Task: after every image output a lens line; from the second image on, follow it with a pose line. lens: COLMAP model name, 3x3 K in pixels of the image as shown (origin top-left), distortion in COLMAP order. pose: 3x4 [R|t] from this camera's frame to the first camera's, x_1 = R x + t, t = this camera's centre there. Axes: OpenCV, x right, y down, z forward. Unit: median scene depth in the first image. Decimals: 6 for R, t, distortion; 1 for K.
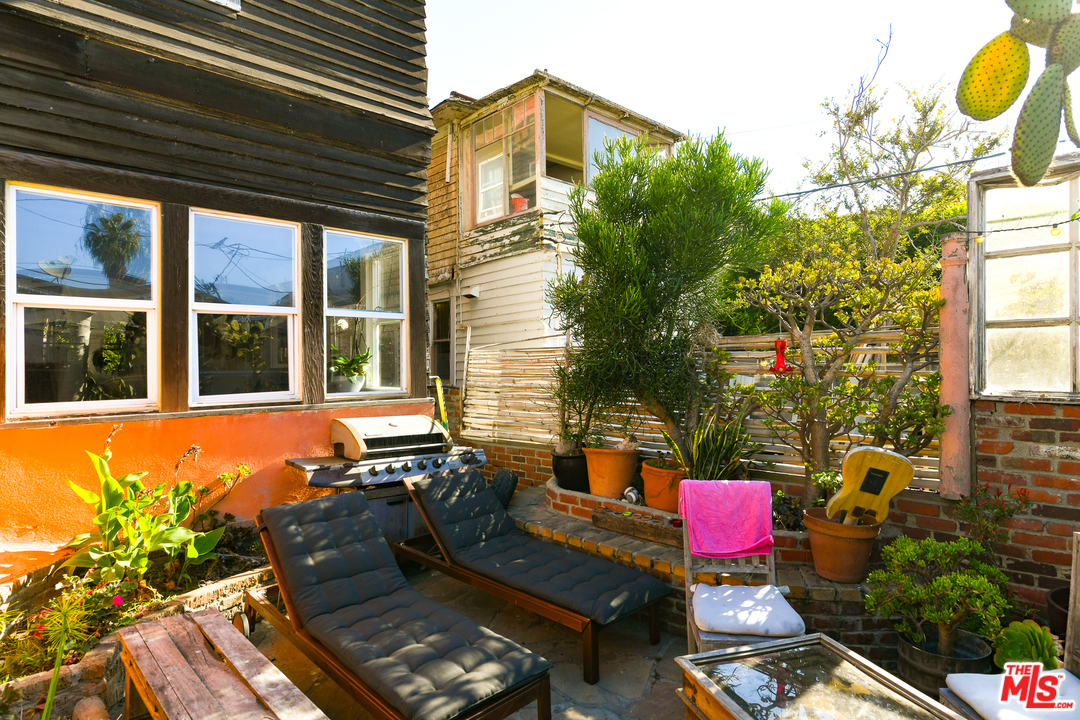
lens RADIAL K [[601.1, 0, 540.0], [0, 601.1, 360.0], [0, 0, 1]] dist [-0.004329, -0.000368]
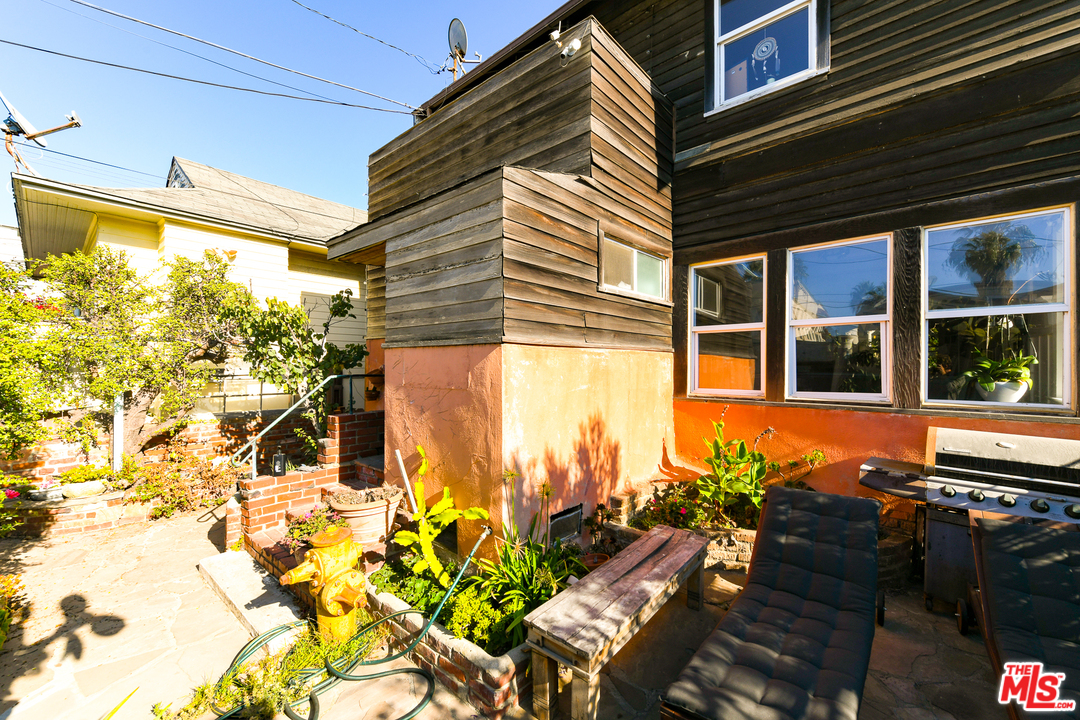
lens RADIAL K [[431.9, 0, 540.0], [0, 431.9, 360.0], [0, 0, 1]] dist [0.010484, -0.000450]
pose [[0.096953, 0.001518, -0.995288, 0.301670], [0.003053, 0.999994, 0.001823, -0.011137], [0.995284, -0.003215, 0.096948, 0.339441]]
